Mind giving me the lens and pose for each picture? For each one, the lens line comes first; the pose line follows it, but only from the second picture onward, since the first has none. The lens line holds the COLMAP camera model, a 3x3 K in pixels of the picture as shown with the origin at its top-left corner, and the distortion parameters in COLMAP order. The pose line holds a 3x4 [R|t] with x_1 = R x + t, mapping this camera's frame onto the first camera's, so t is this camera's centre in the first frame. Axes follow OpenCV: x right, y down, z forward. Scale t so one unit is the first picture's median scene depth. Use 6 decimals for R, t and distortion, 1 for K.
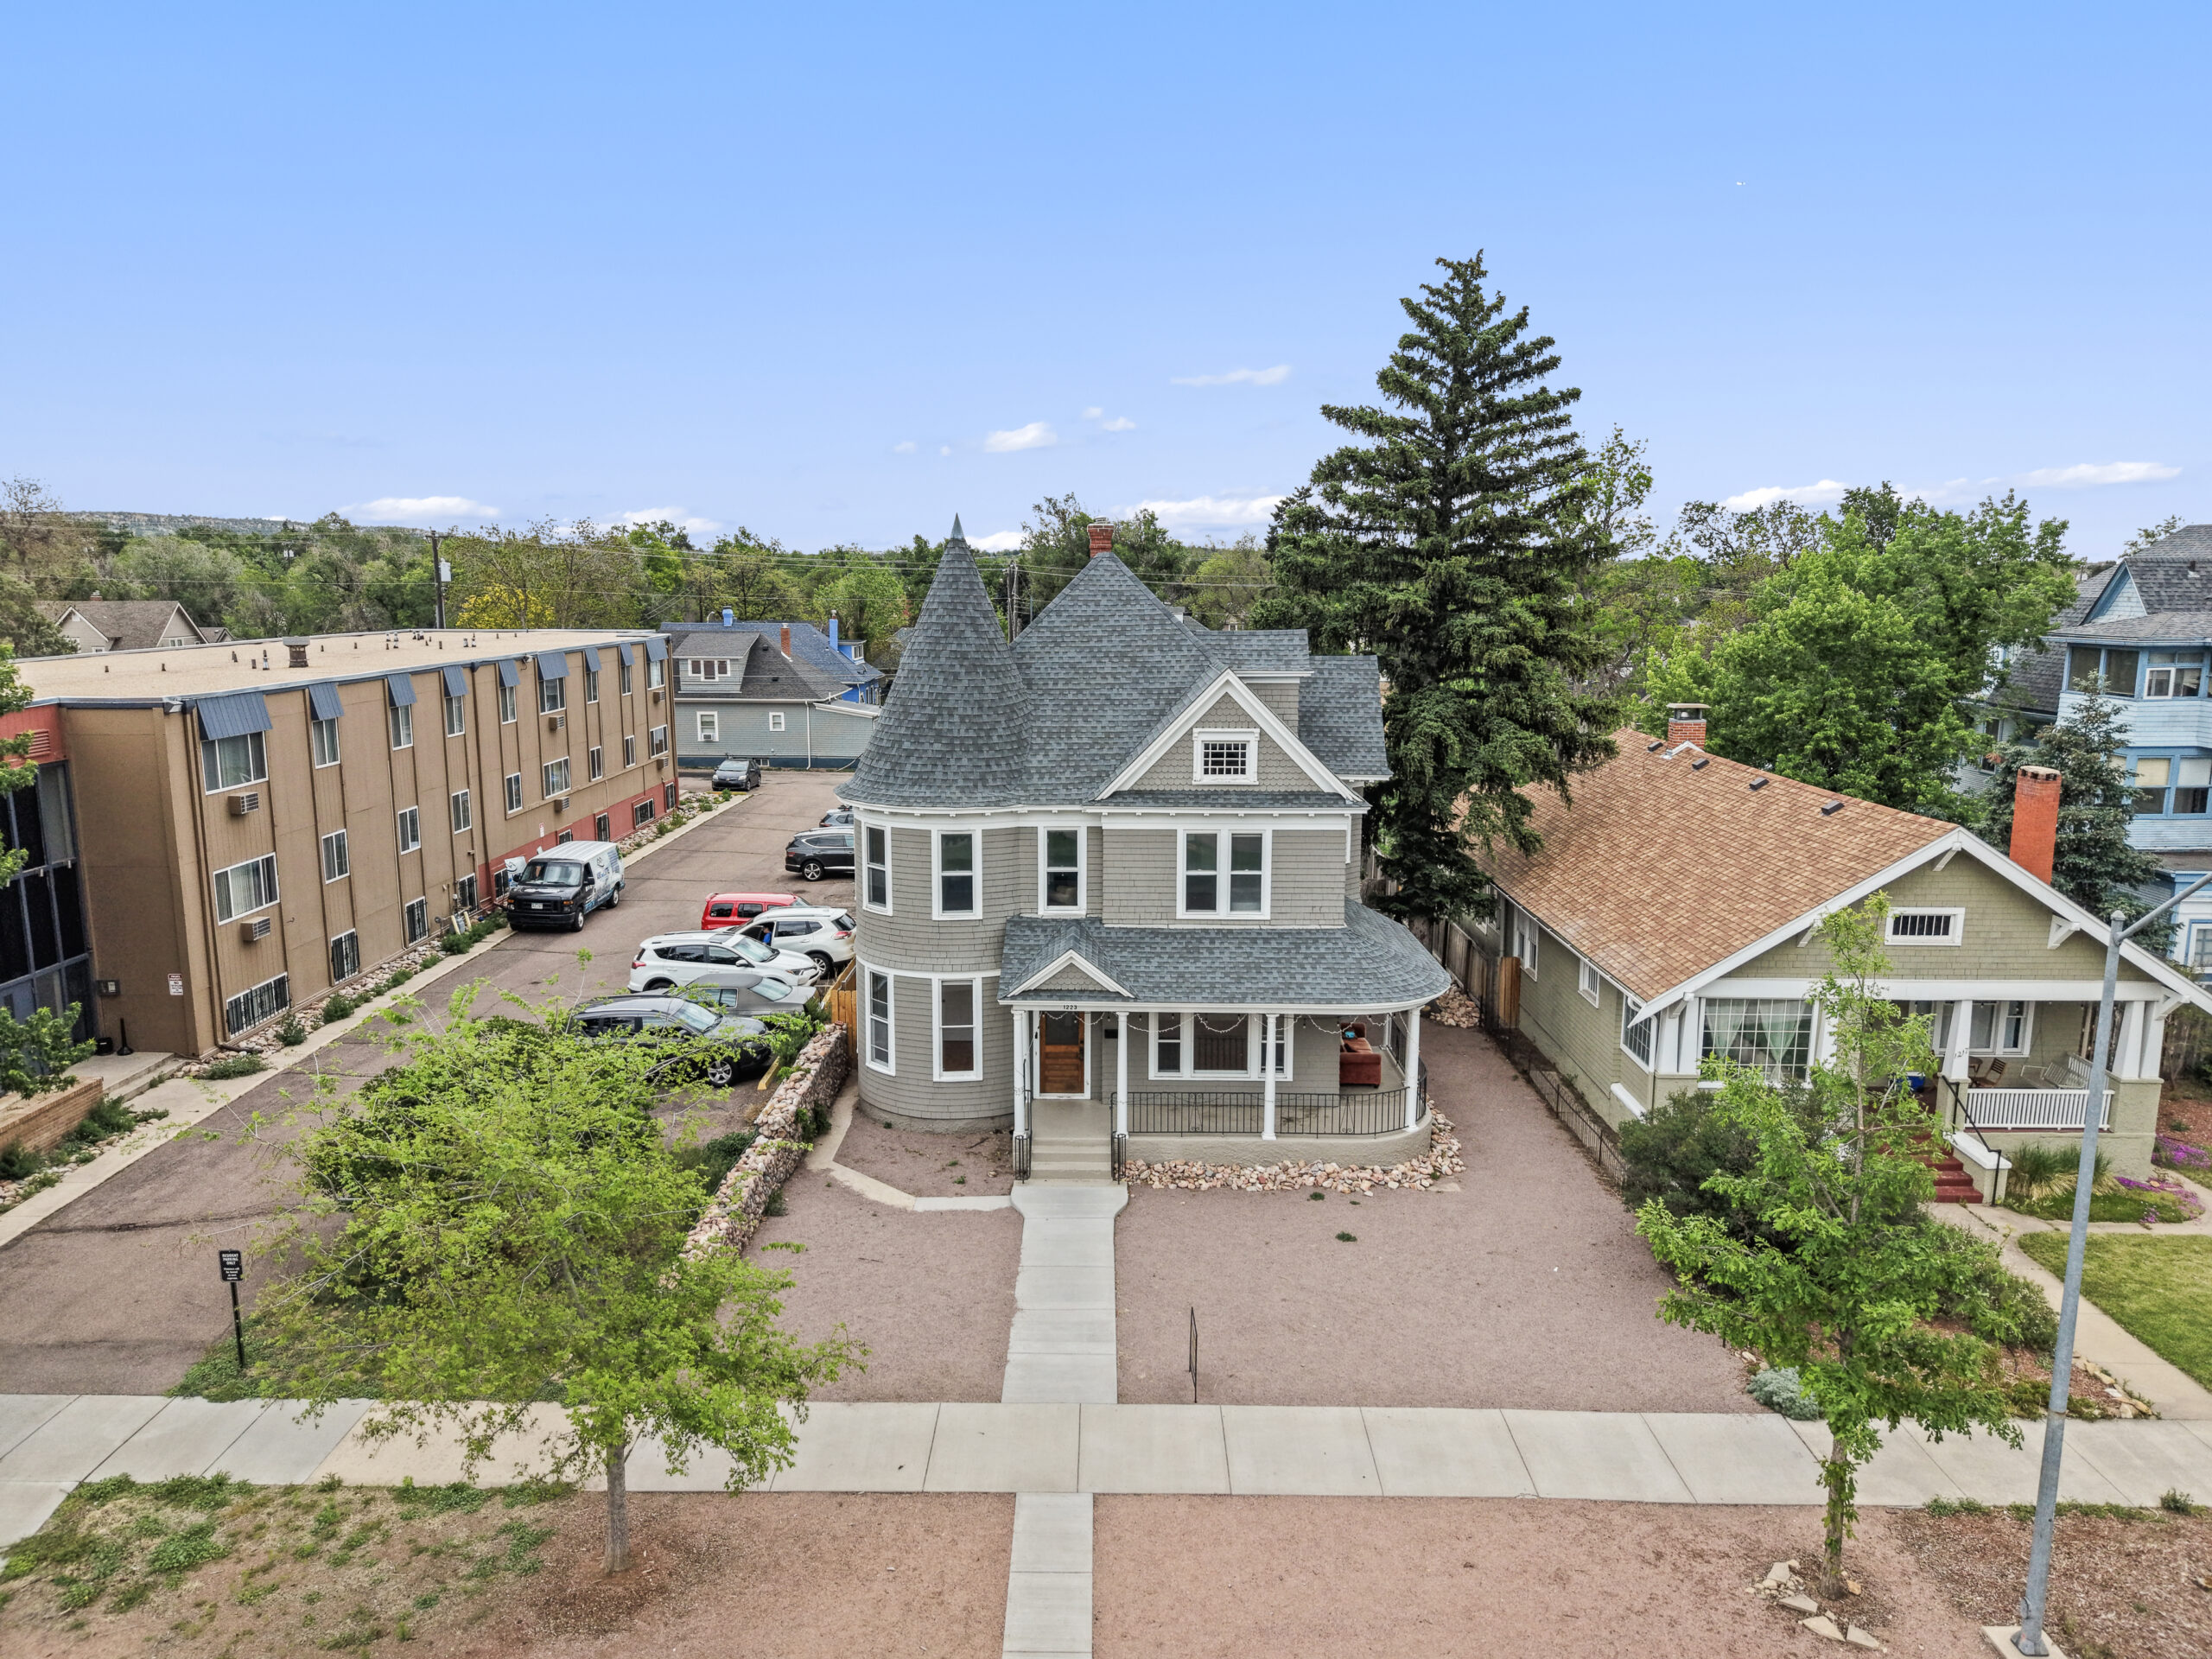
lens RADIAL K [[1465.6, 0, 1106.0], [0, 1465.6, 829.5], [0, 0, 1]] dist [0.001274, -0.000370]
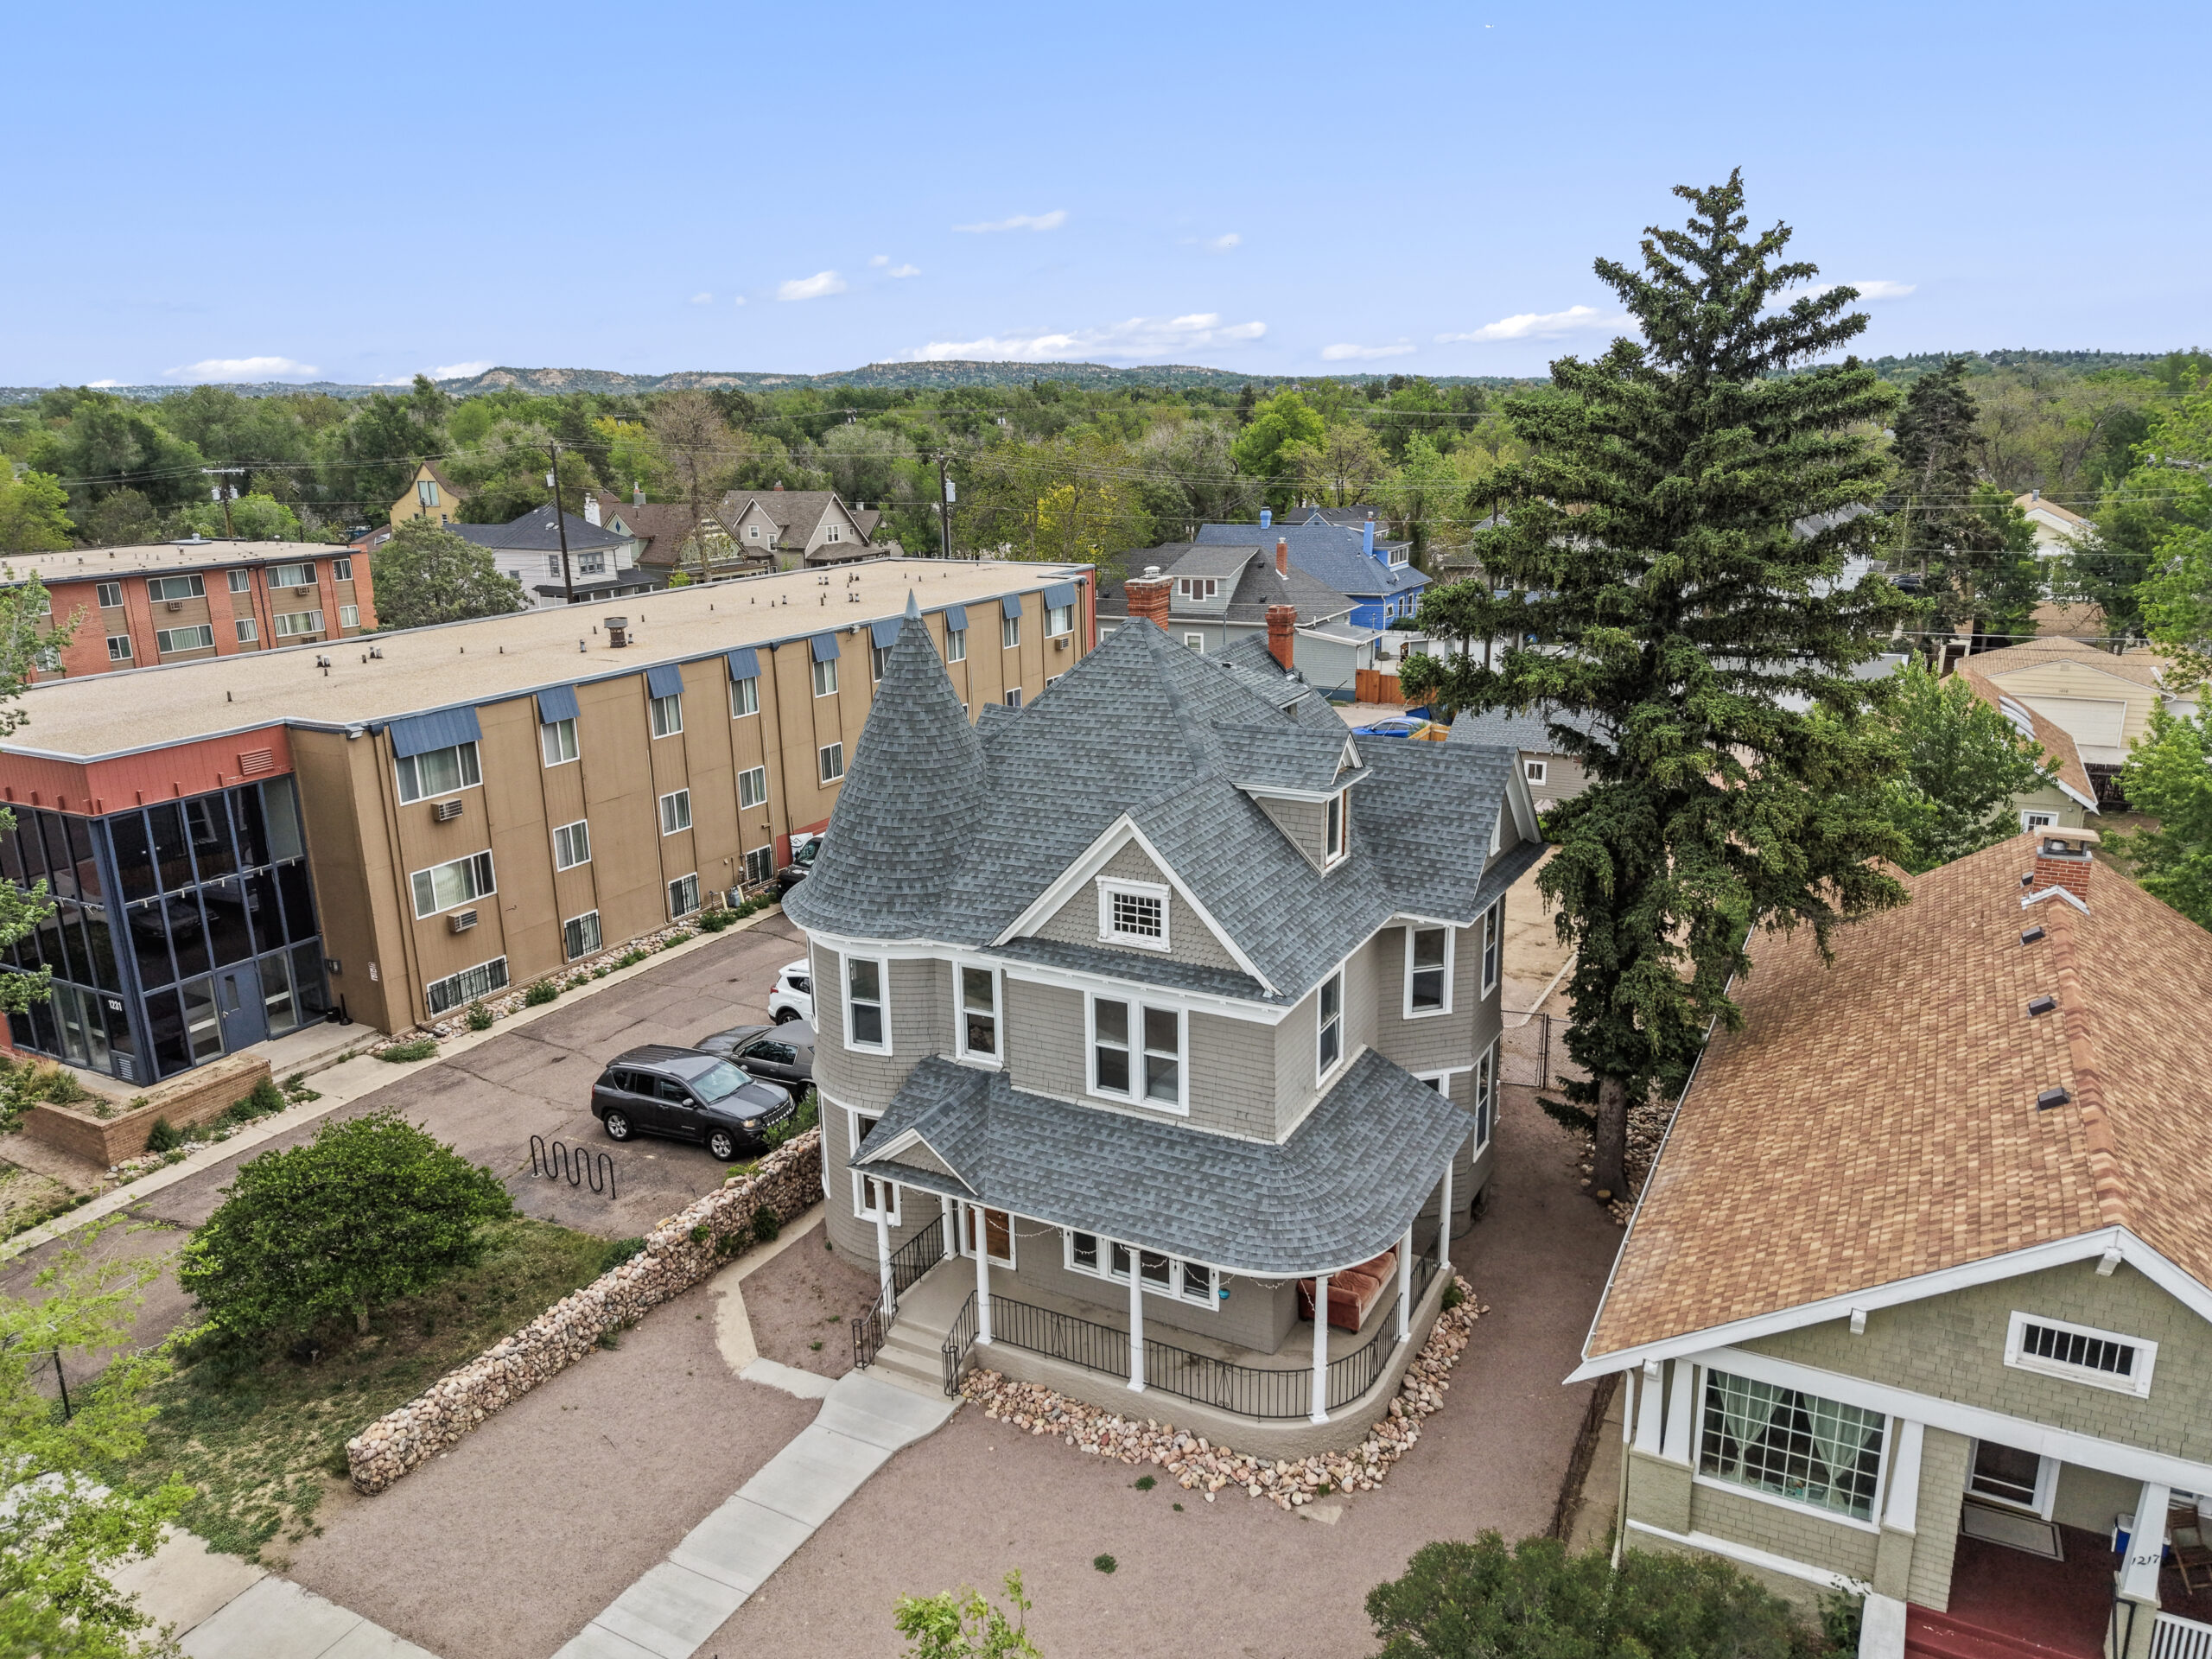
lens RADIAL K [[1519.7, 0, 1103.1], [0, 1519.7, 820.9], [0, 0, 1]] dist [-0.001704, -0.003868]
pose [[0.886041, 0.097567, -0.453224, 0.432149], [-0.055869, 0.992951, 0.104533, -0.183488], [0.460228, -0.067299, 0.885246, 0.252935]]
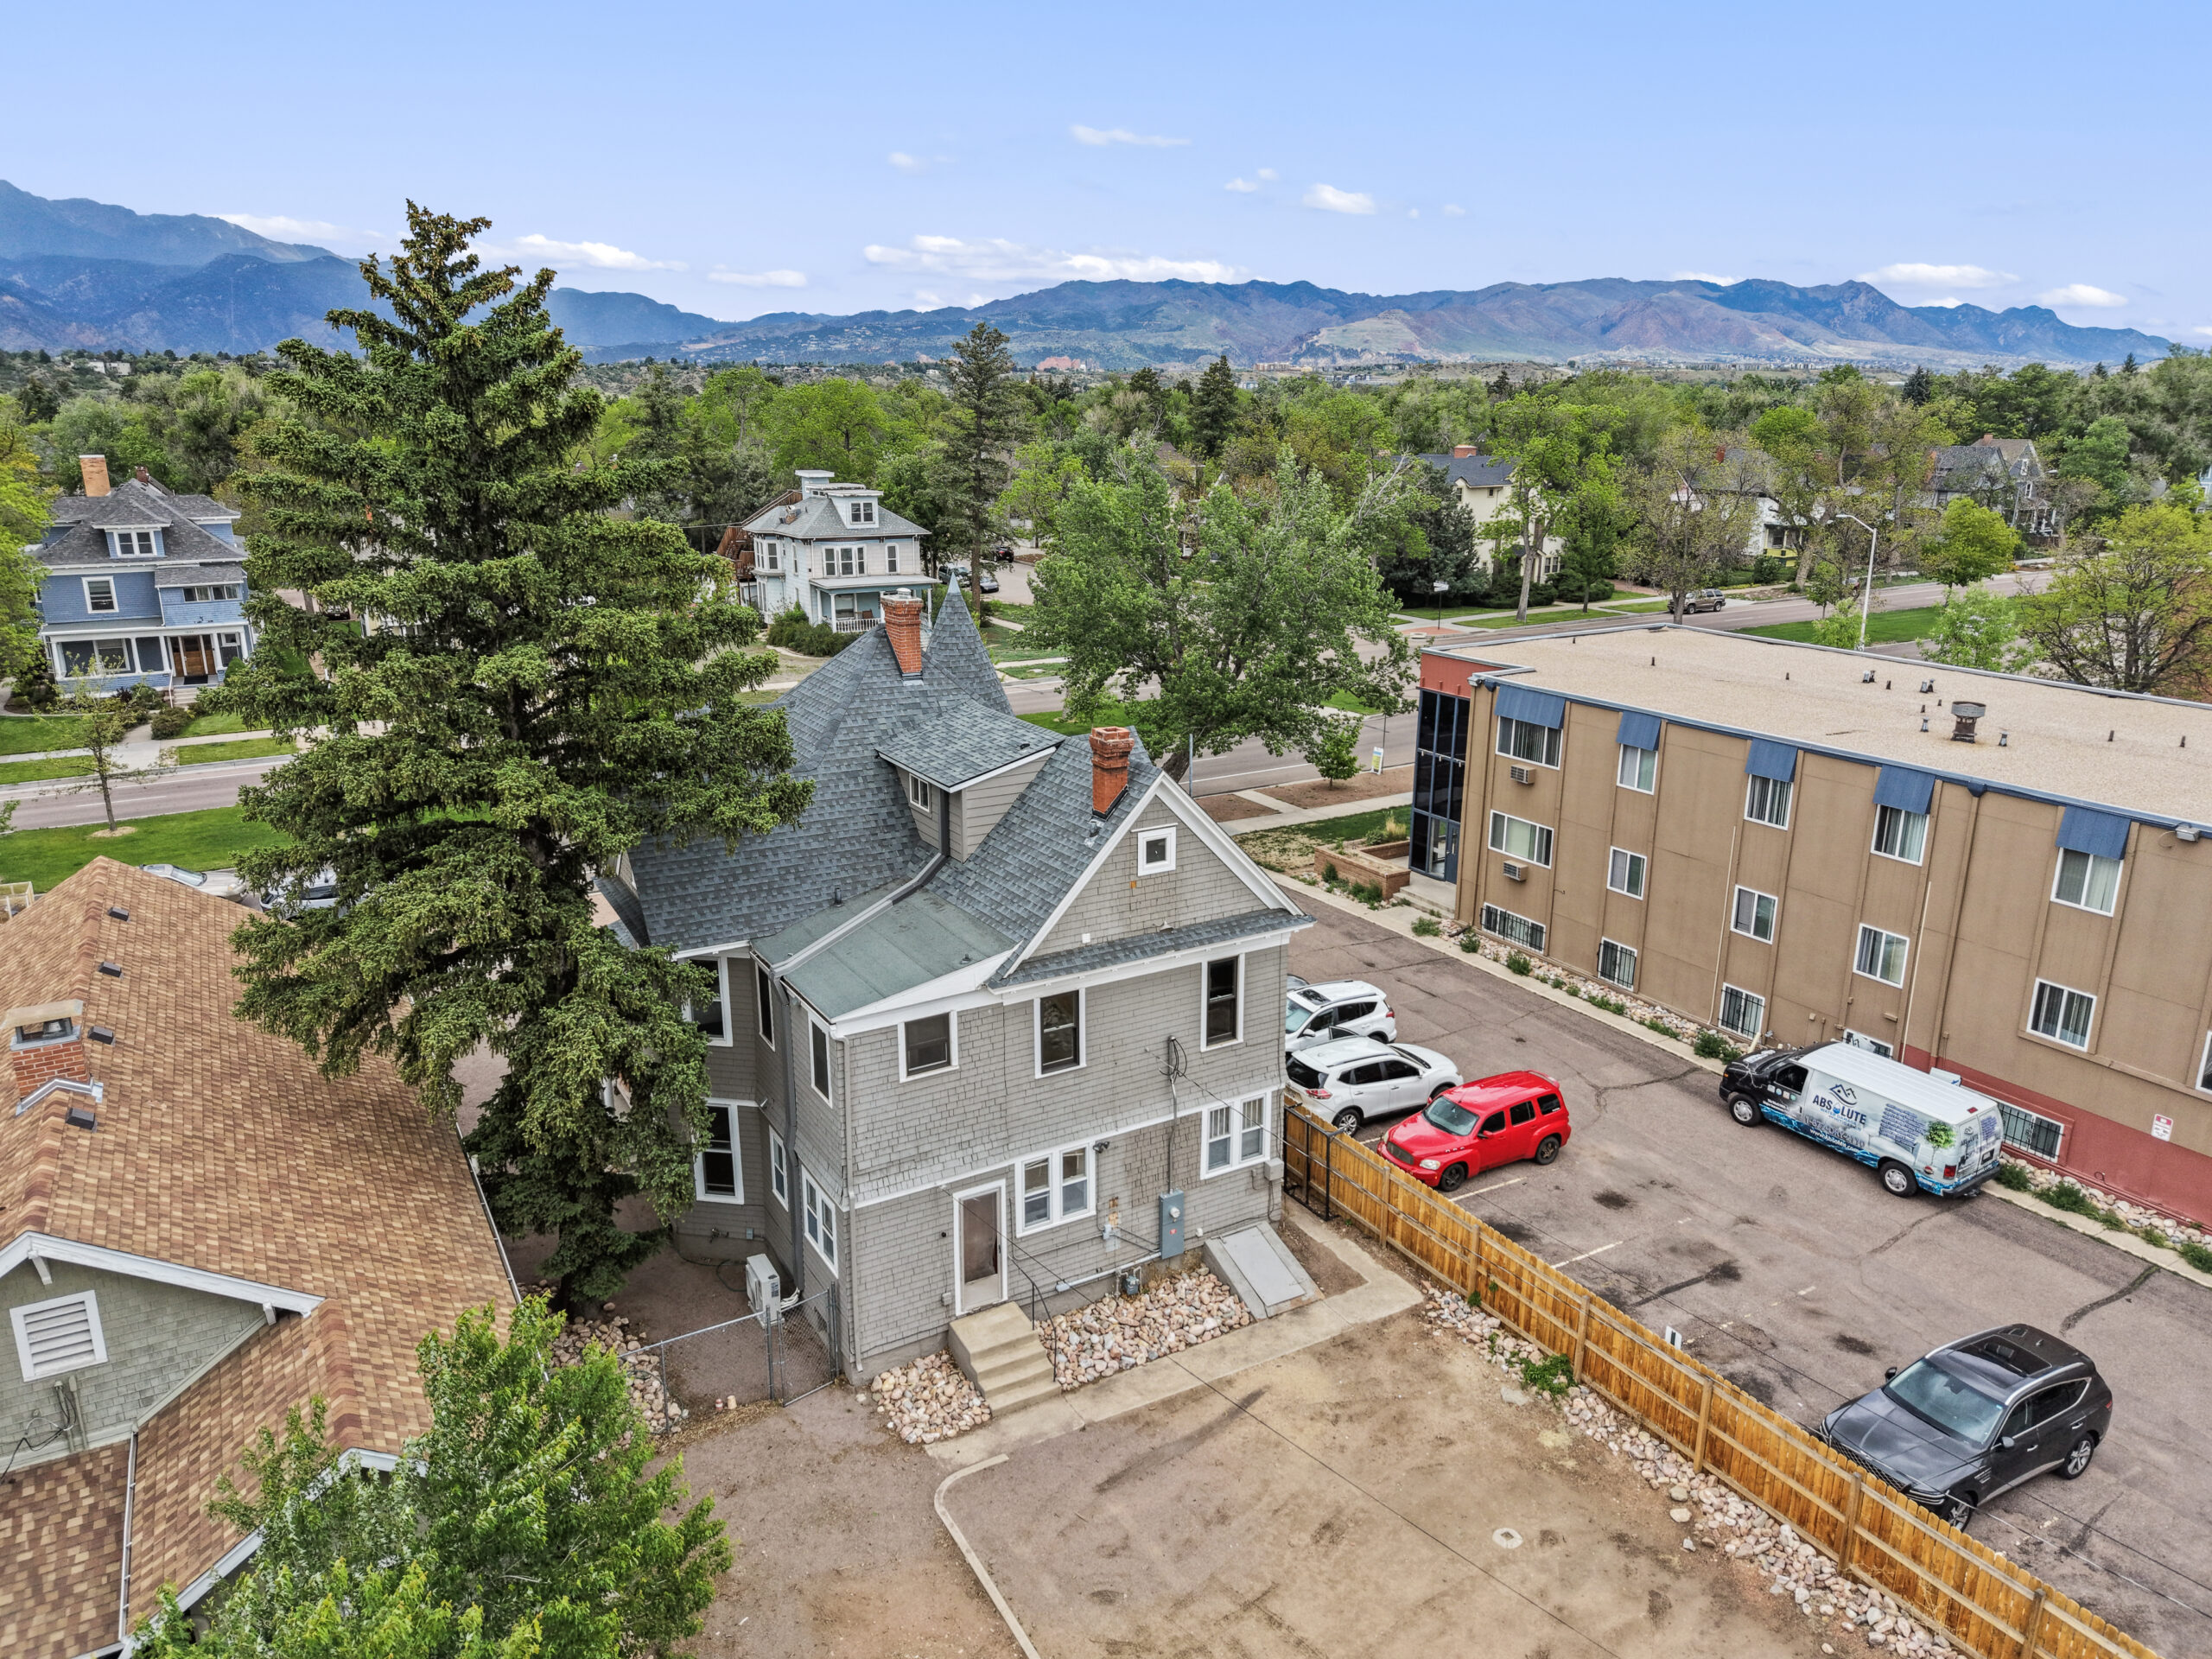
lens RADIAL K [[1519.7, 0, 1103.1], [0, 1519.7, 820.9], [0, 0, 1]] dist [-0.001704, -0.003868]
pose [[-0.861752, 0.116191, -0.493846, 0.454443], [-0.100094, 0.915348, 0.390024, -0.541853], [0.497358, 0.385535, -0.777173, 2.191537]]
